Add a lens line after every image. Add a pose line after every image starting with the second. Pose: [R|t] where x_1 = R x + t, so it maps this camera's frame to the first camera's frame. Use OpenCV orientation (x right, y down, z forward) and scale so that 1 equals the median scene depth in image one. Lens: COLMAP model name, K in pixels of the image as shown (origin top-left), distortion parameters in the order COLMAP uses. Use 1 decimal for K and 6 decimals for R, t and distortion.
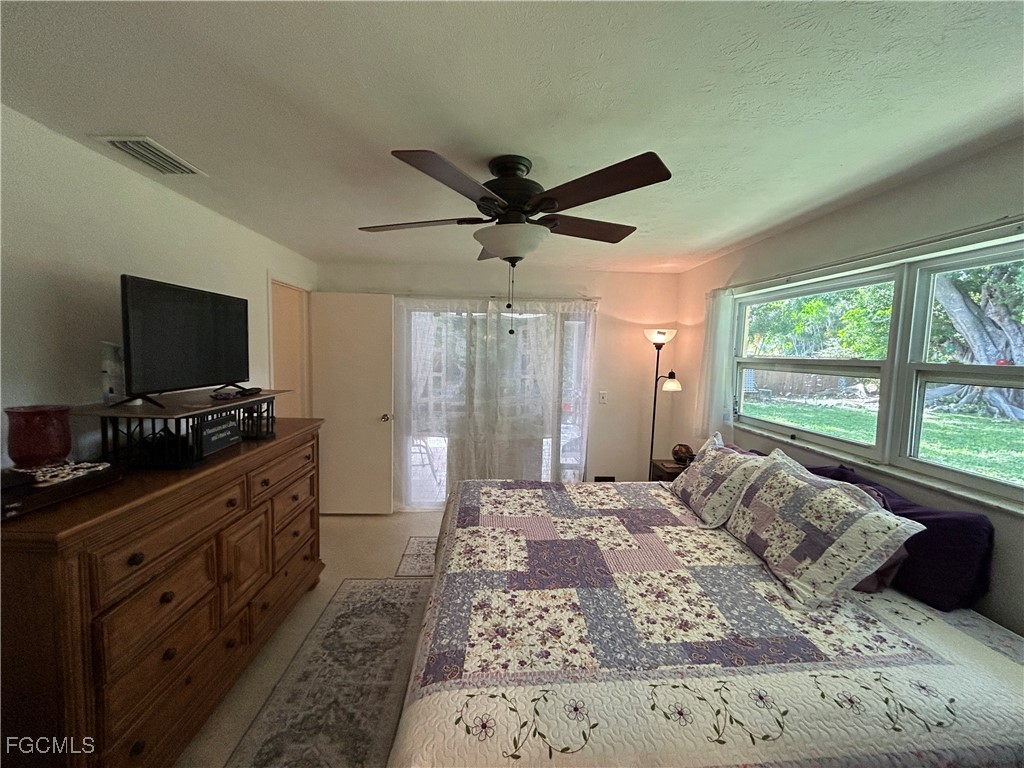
lens RADIAL K [[414.5, 0, 511.3], [0, 414.5, 384.4], [0, 0, 1]] dist [0.002169, 0.000052]
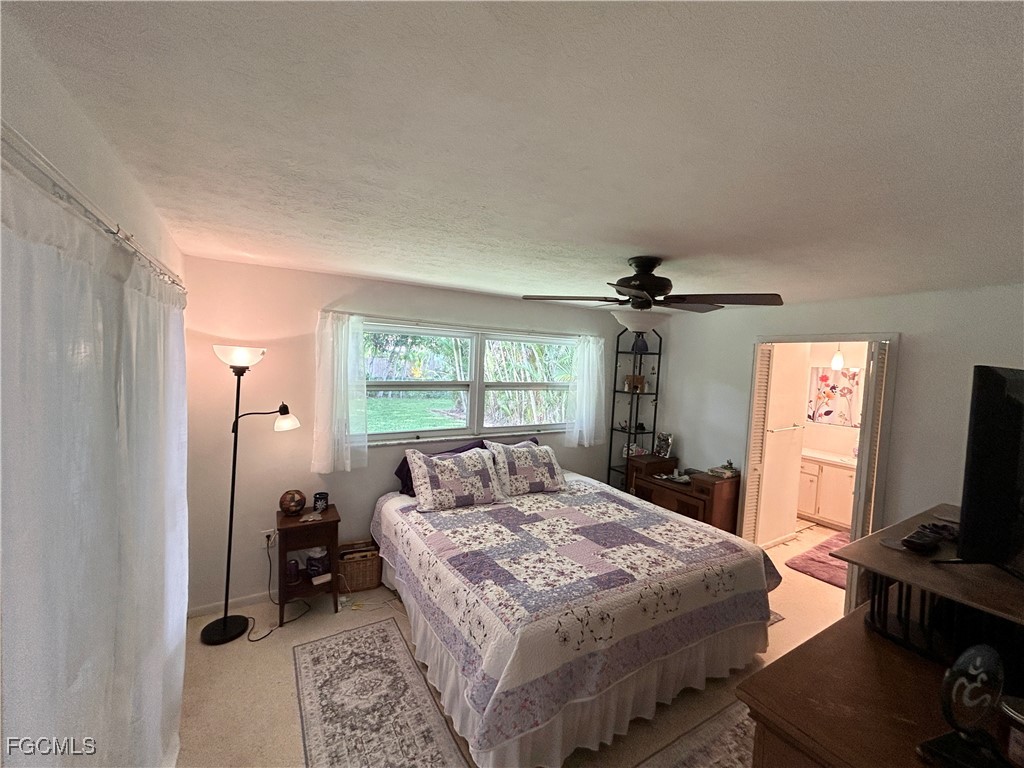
lens RADIAL K [[414.5, 0, 509.2], [0, 414.5, 378.0], [0, 0, 1]] dist [0.002169, 0.000052]
pose [[-0.469983, -0.087256, 0.878352, -0.844464], [0.018179, 0.993934, 0.108464, -0.272942], [-0.882488, 0.066944, -0.465546, 1.721822]]
